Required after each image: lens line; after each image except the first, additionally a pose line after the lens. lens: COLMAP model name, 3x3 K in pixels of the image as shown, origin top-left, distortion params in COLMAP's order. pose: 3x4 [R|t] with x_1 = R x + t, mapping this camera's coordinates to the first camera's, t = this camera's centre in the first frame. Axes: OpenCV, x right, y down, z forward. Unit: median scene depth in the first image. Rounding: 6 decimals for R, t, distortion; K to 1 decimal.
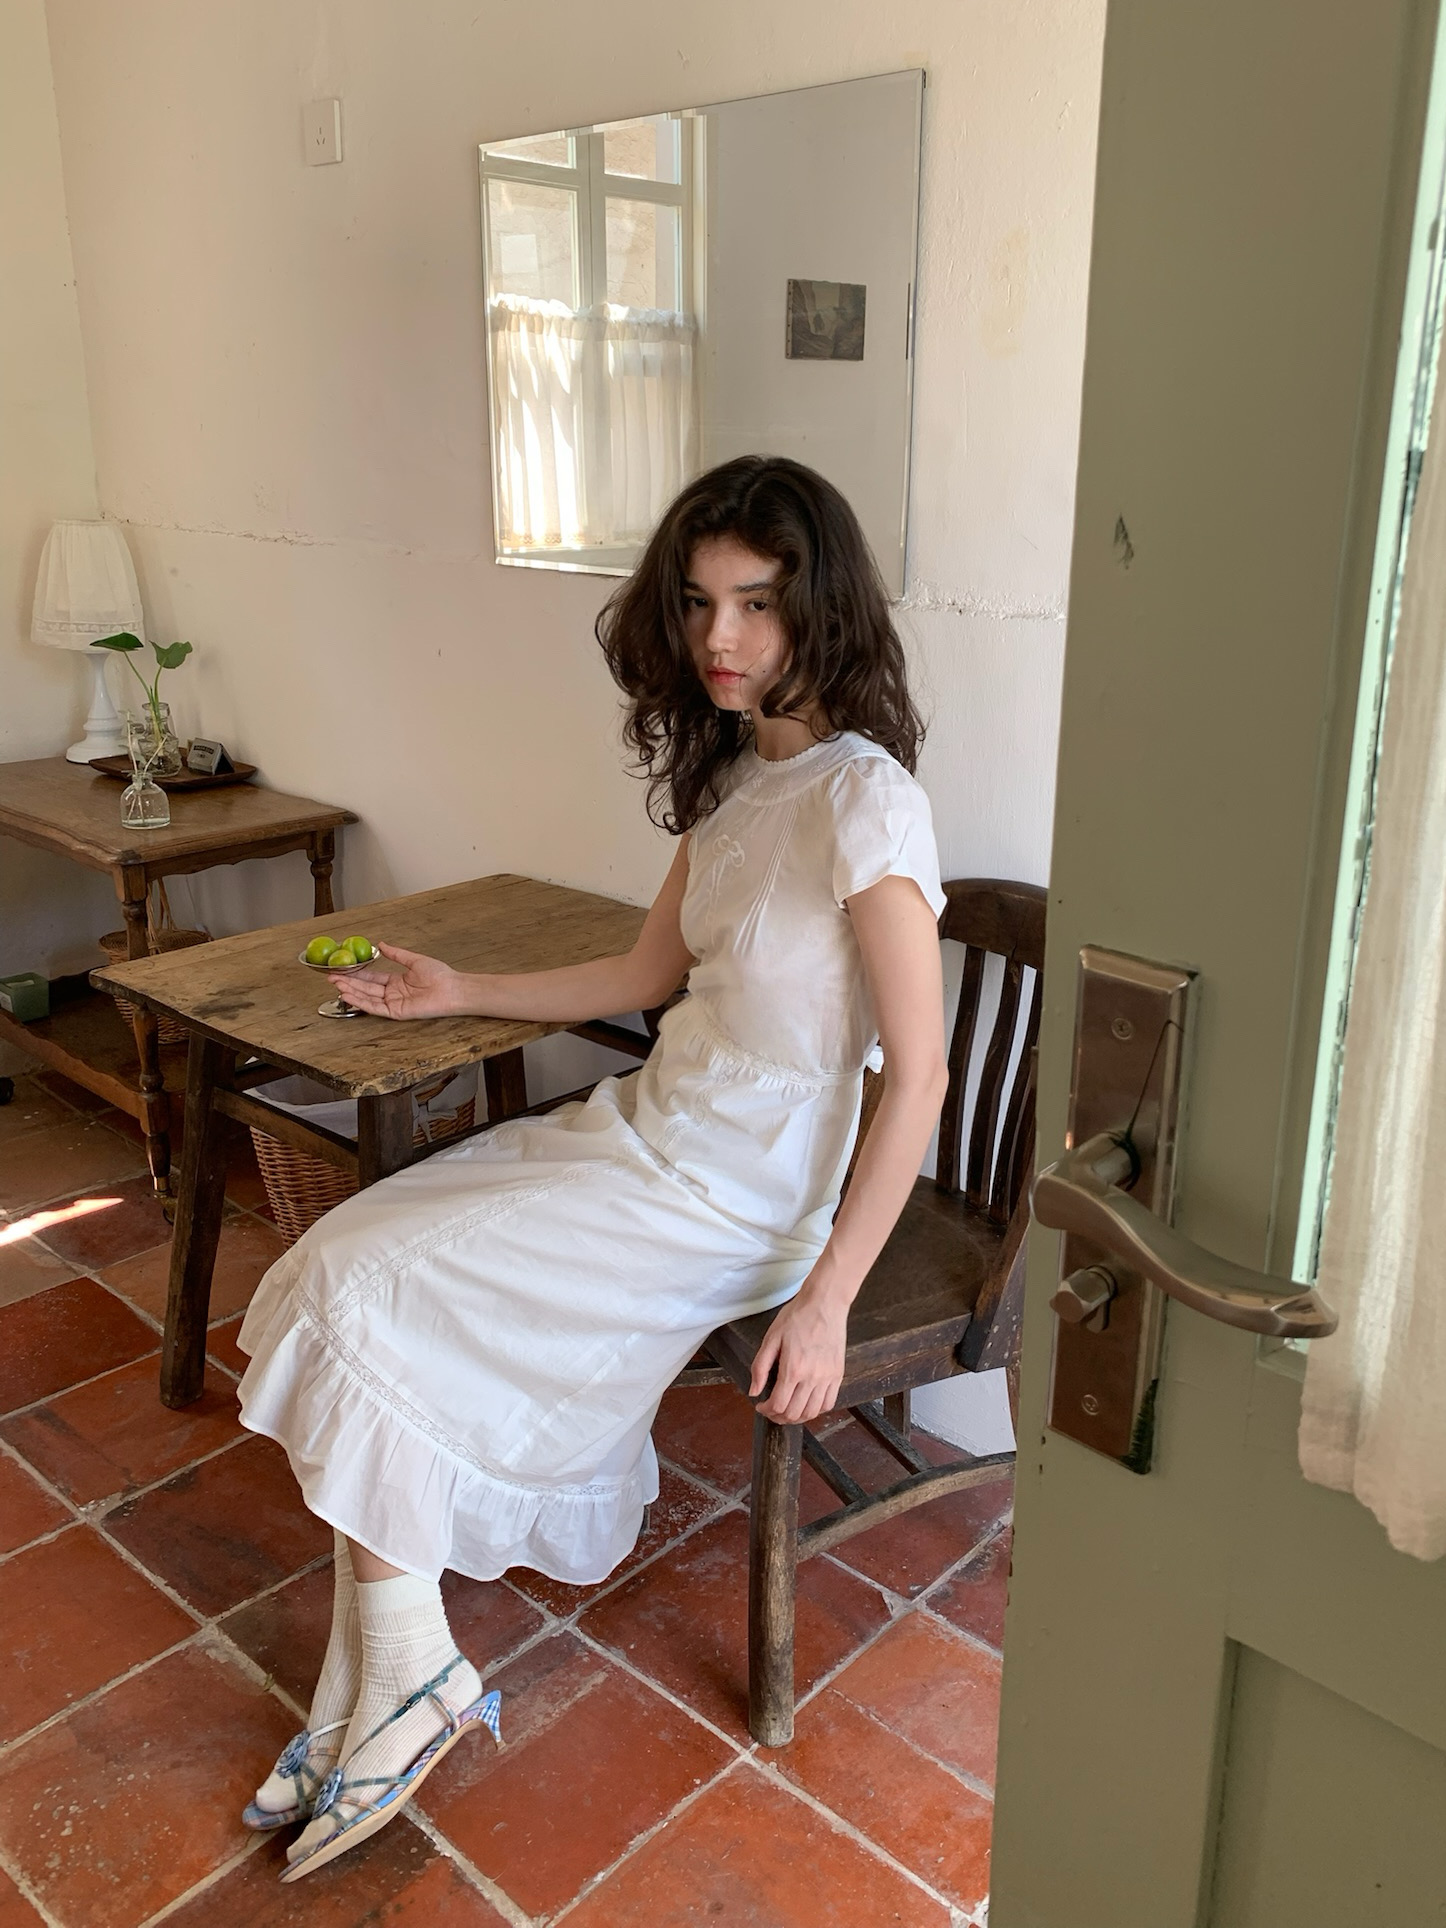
lens RADIAL K [[1527.8, 0, 776.0], [0, 1527.8, 930.7], [0, 0, 1]] dist [0.002436, -0.007175]
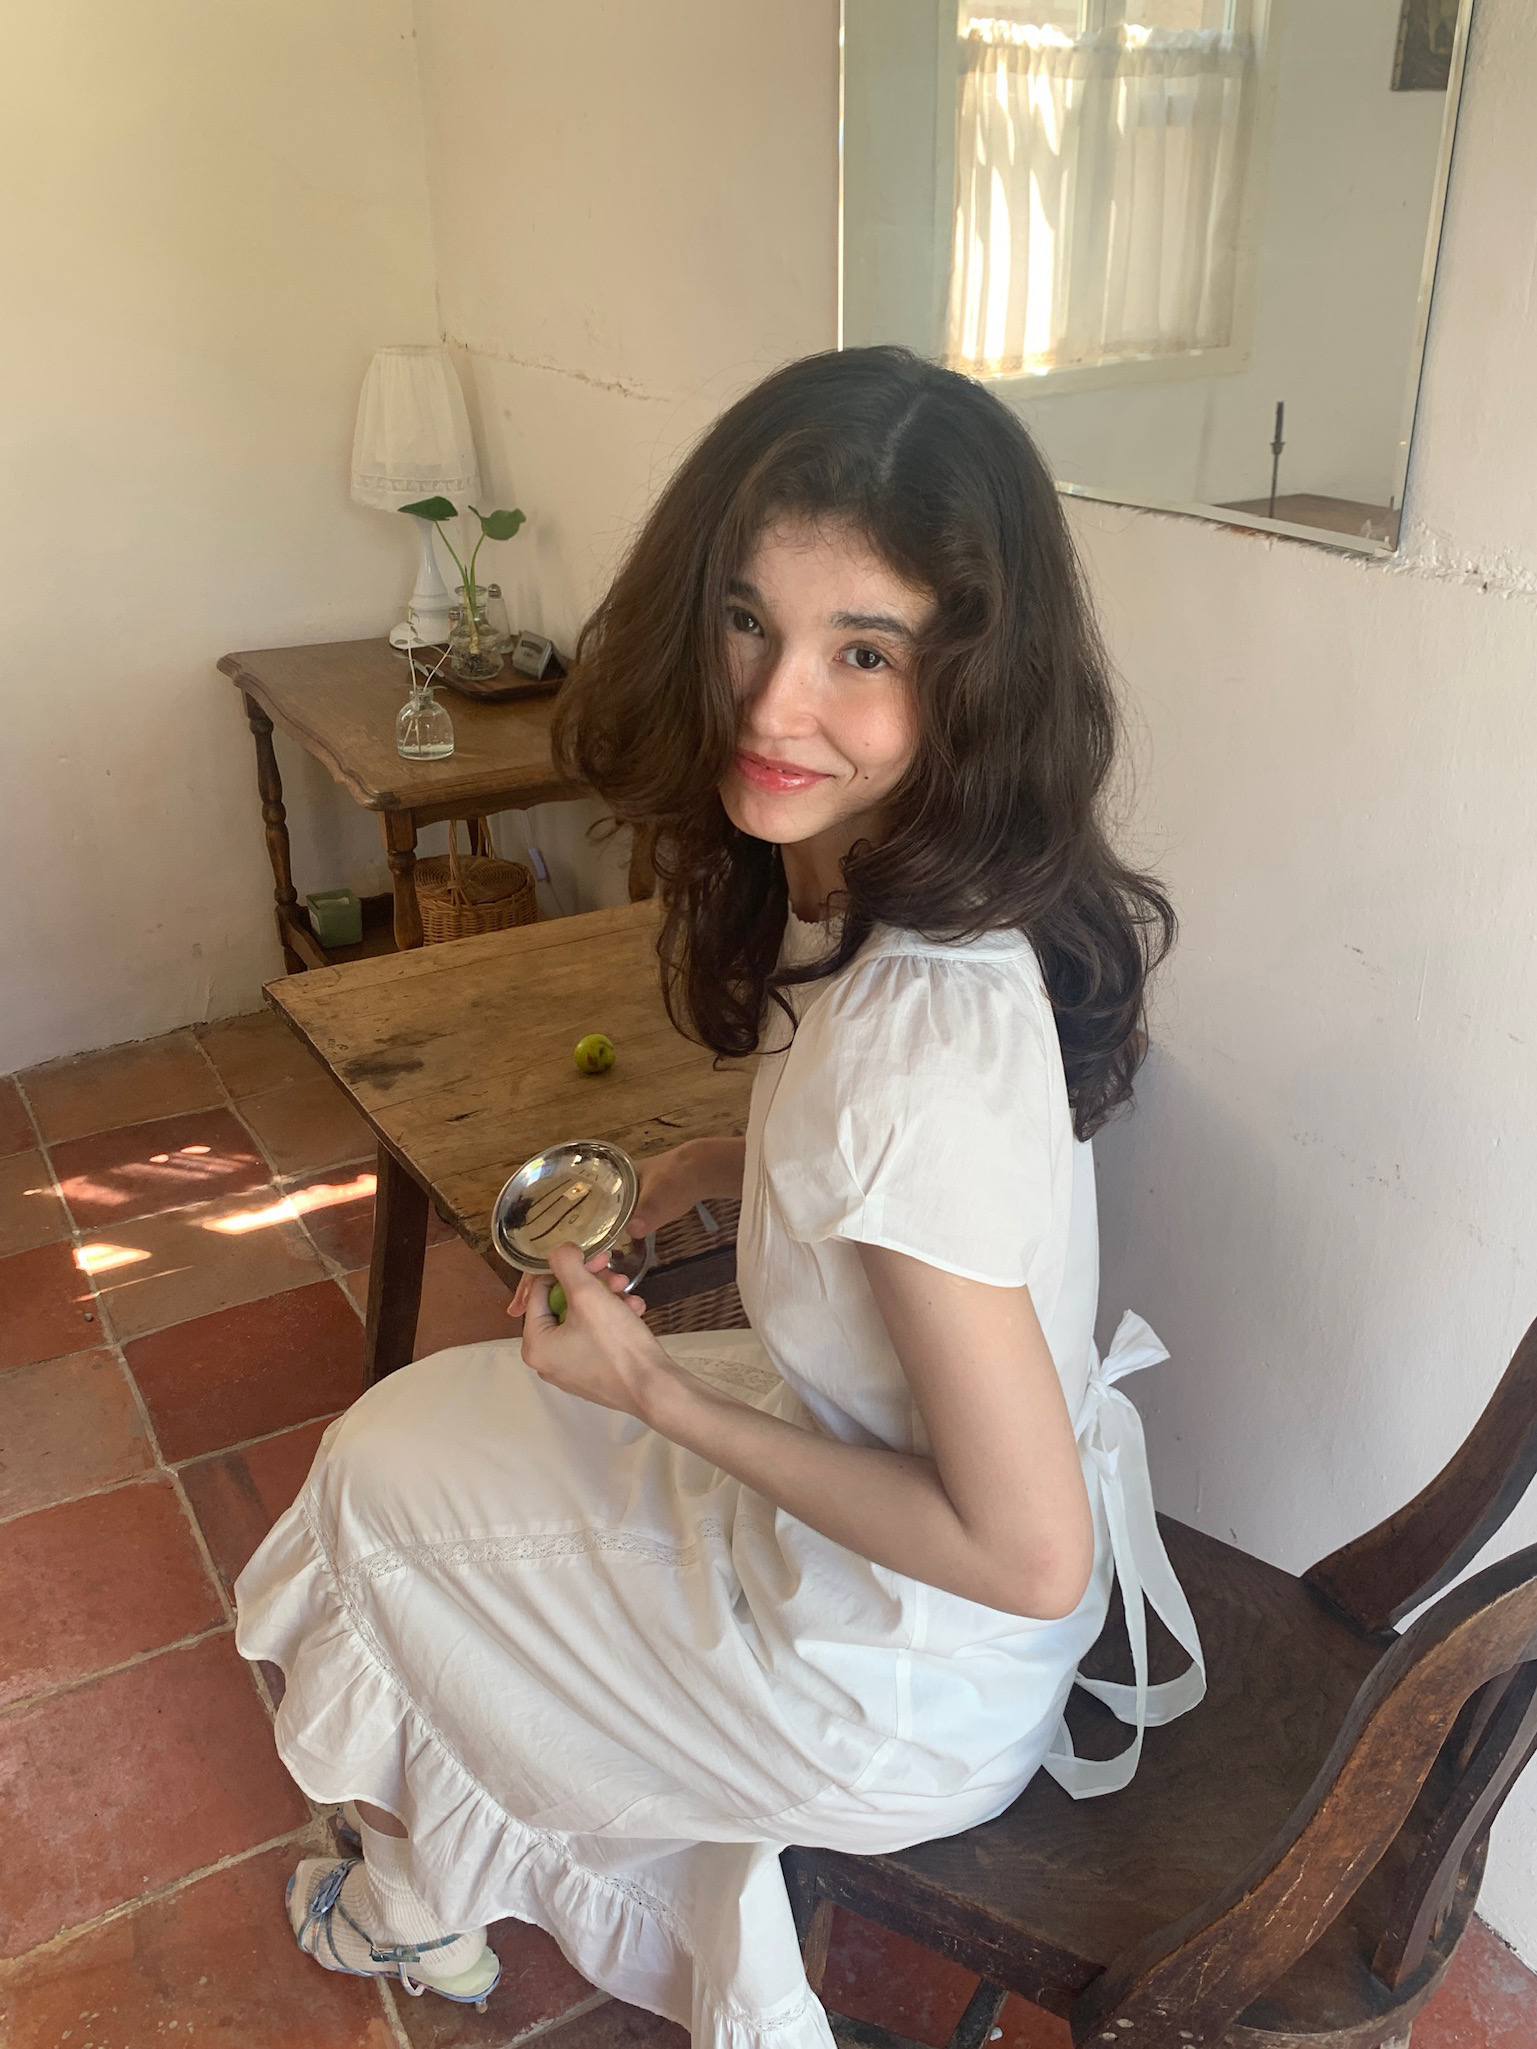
lens RADIAL K [[1718.9, 0, 802.6], [0, 1718.9, 991.9], [0, 0, 1]] dist [0.004054, -0.017924]
pose [[0.948331, 0.118412, -0.294358, 0.065009], [-0.077721, 0.986180, 0.146318, -0.096373], [0.307615, -0.115880, 0.944428, 0.189256]]
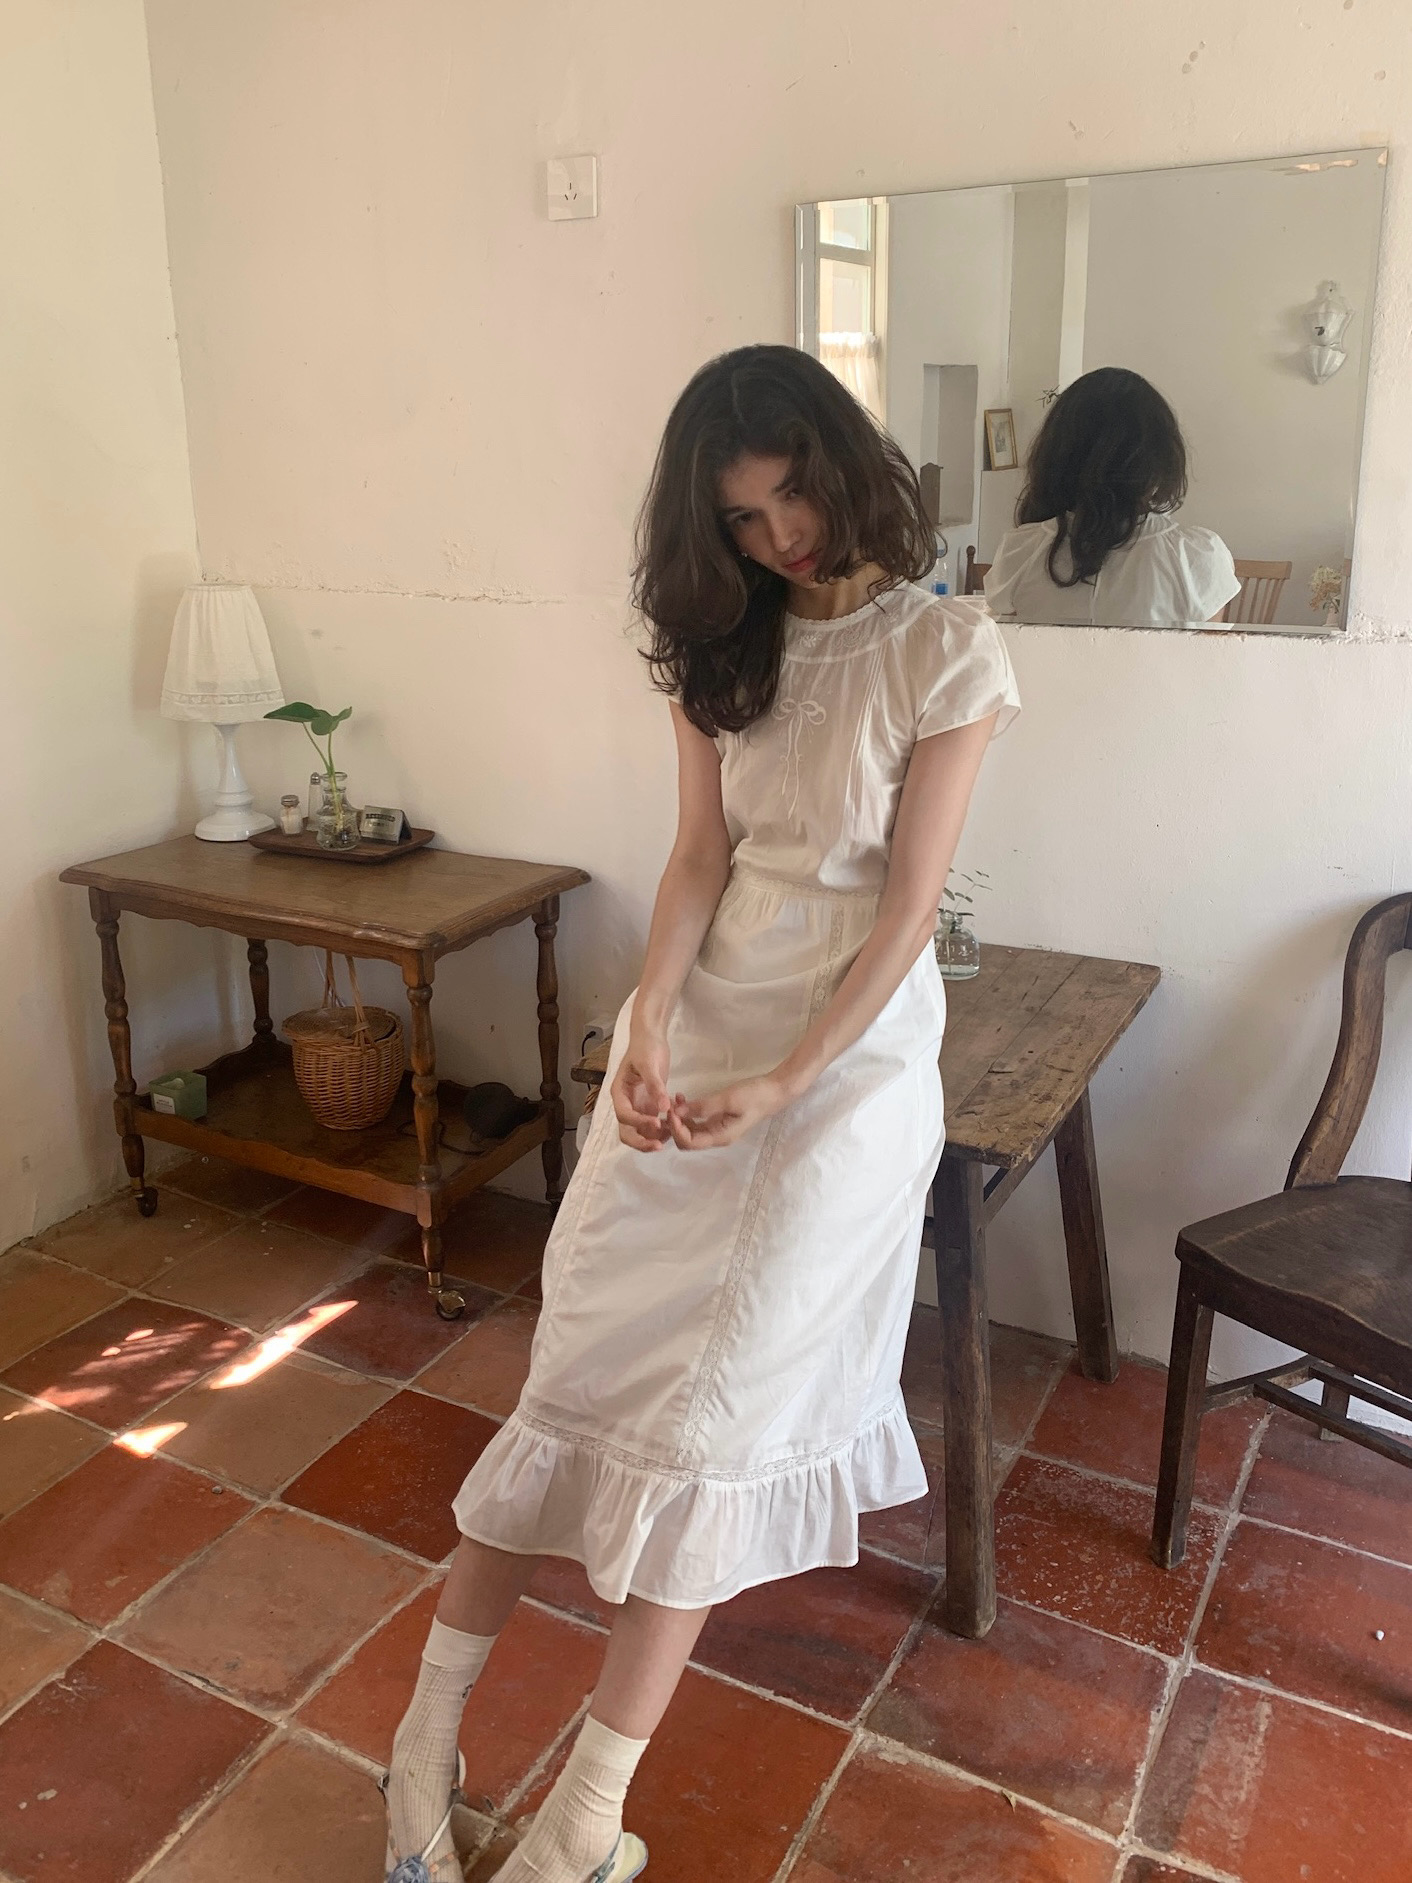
lens RADIAL K [[1492.1, 0, 662.7], [0, 1492.1, 893.3], [0, 0, 1]] dist [0.002436, -0.007175]
pose [[0.977216, -0.084826, 0.194558, -0.450690], [0.089335, 0.995896, -0.014502, -0.048958], [-0.192529, 0.031553, 0.980784, 0.058004]]
